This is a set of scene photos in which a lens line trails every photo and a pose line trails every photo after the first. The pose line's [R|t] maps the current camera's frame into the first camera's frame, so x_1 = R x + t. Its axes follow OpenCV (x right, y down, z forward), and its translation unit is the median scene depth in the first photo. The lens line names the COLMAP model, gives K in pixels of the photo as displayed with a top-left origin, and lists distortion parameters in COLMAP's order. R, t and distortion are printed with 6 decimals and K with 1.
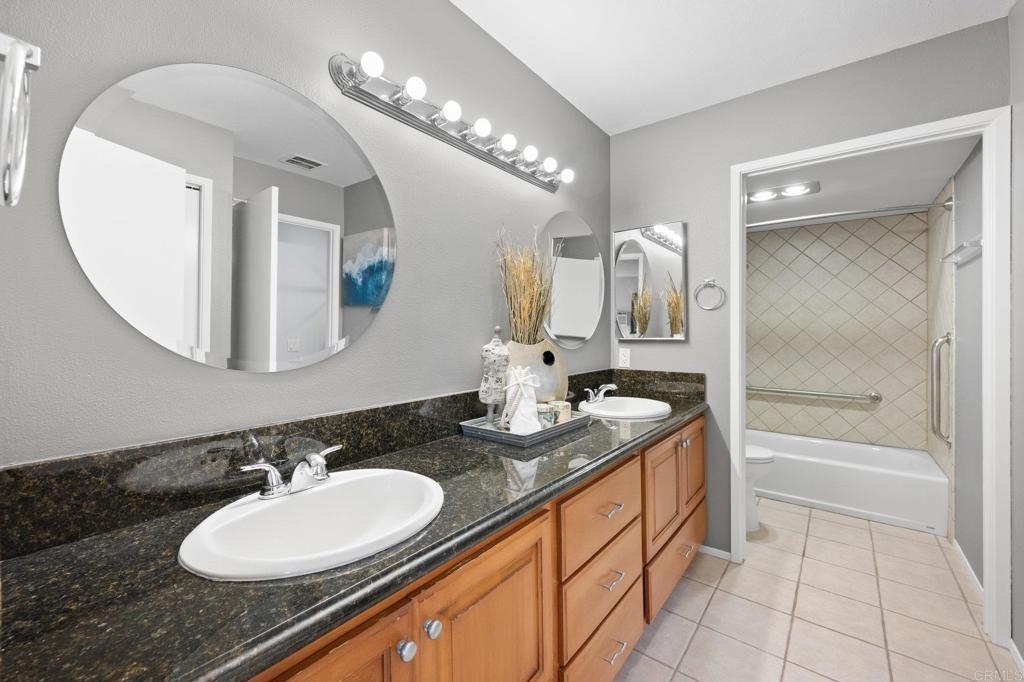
lens RADIAL K [[407.4, 0, 511.0], [0, 407.4, 331.8], [0, 0, 1]] dist [-0.003431, 0.000137]
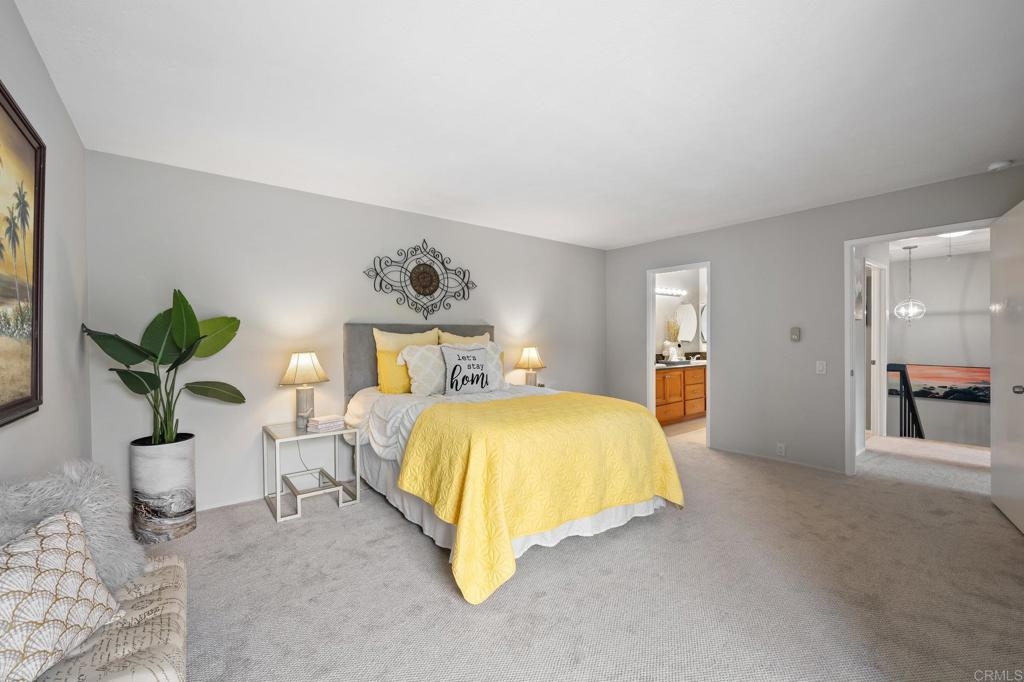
lens RADIAL K [[424.0, 0, 513.8], [0, 424.0, 339.9], [0, 0, 1]] dist [-0.002373, -0.000976]
pose [[0.976010, -0.004505, -0.217678, -0.560093], [0.002204, 0.999939, -0.010812, 0.047503], [0.217714, 0.010073, 0.975961, -3.227751]]
